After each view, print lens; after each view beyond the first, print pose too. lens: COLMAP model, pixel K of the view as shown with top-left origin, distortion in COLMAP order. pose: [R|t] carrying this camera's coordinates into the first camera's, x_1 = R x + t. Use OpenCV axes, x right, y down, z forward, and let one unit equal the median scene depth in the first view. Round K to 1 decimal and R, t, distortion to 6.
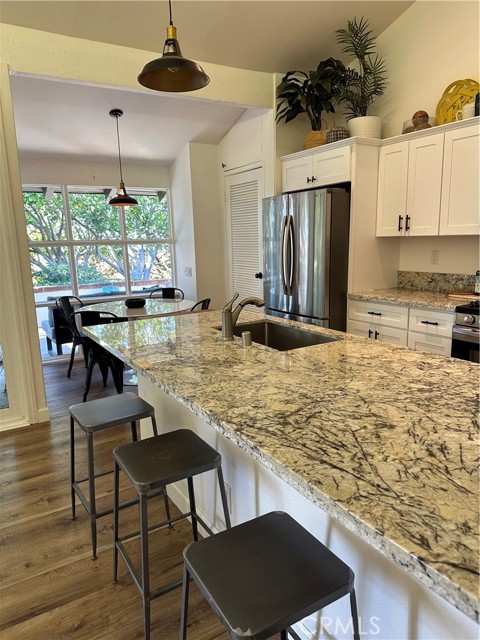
lens RADIAL K [[447.0, 0, 240.2], [0, 447.0, 322.6], [0, 0, 1]] dist [0.112246, -0.155342]
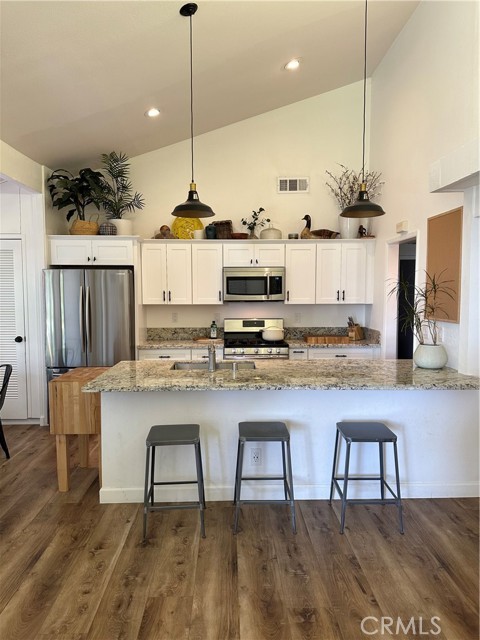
lens RADIAL K [[447.0, 0, 240.2], [0, 447.0, 322.6], [0, 0, 1]] dist [0.112246, -0.155342]
pose [[0.486581, -0.035971, 0.872894, -0.824747], [0.150962, 0.987584, -0.043453, -0.028828], [-0.860494, 0.152917, 0.485970, 0.073089]]
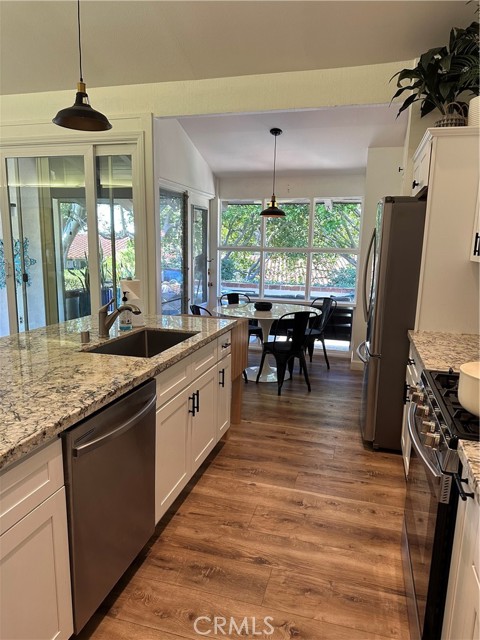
lens RADIAL K [[447.0, 0, 240.2], [0, 447.0, 322.6], [0, 0, 1]] dist [0.112246, -0.155342]
pose [[0.681388, 0.174116, -0.710911, 0.636545], [-0.177823, 0.981572, 0.069968, -0.087631], [0.709993, 0.078741, 0.699793, 0.260339]]
